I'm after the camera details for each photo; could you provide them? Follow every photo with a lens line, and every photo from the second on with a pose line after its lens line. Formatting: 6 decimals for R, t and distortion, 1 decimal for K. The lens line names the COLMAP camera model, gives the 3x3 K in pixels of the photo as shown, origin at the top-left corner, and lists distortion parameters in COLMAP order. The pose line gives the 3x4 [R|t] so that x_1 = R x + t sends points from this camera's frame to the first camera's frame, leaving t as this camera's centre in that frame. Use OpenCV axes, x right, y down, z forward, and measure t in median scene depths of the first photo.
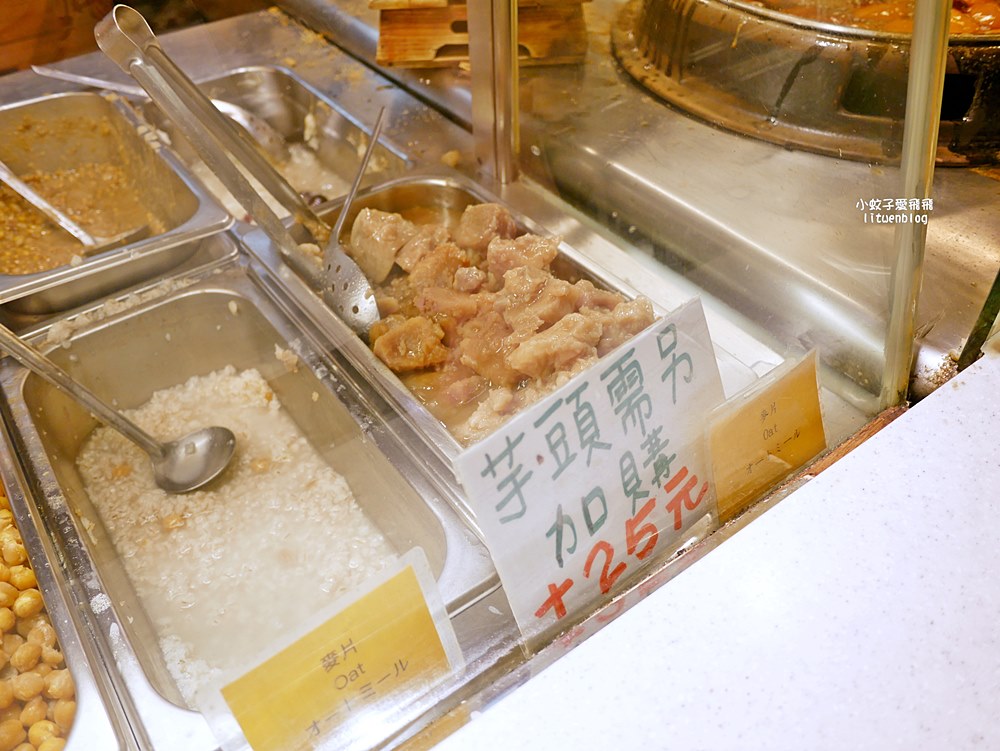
lens RADIAL K [[827.0, 0, 500.0], [0, 827.0, 375.5], [0, 0, 1]] dist [-0.053803, 0.024043]
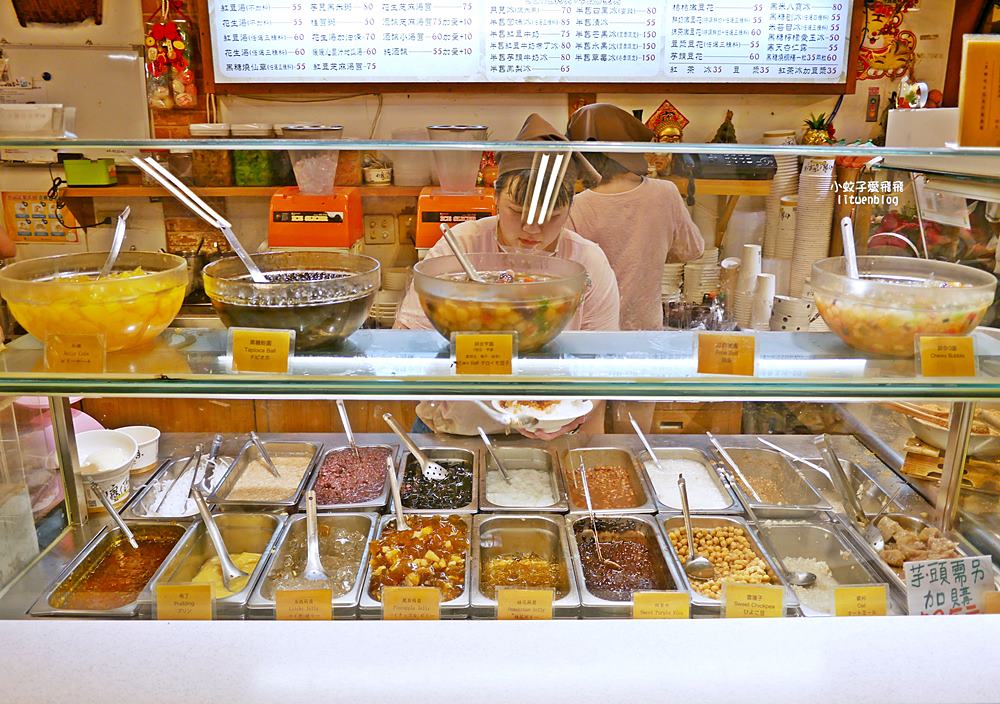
lens RADIAL K [[836.5, 0, 498.9], [0, 836.5, 382.6], [0, 0, 1]] dist [-0.038682, 0.006786]
pose [[0.817255, 0.201001, -0.540086, 0.167491], [-0.410917, 0.860336, -0.301610, 0.692240], [0.404032, 0.468423, 0.785709, -1.705382]]
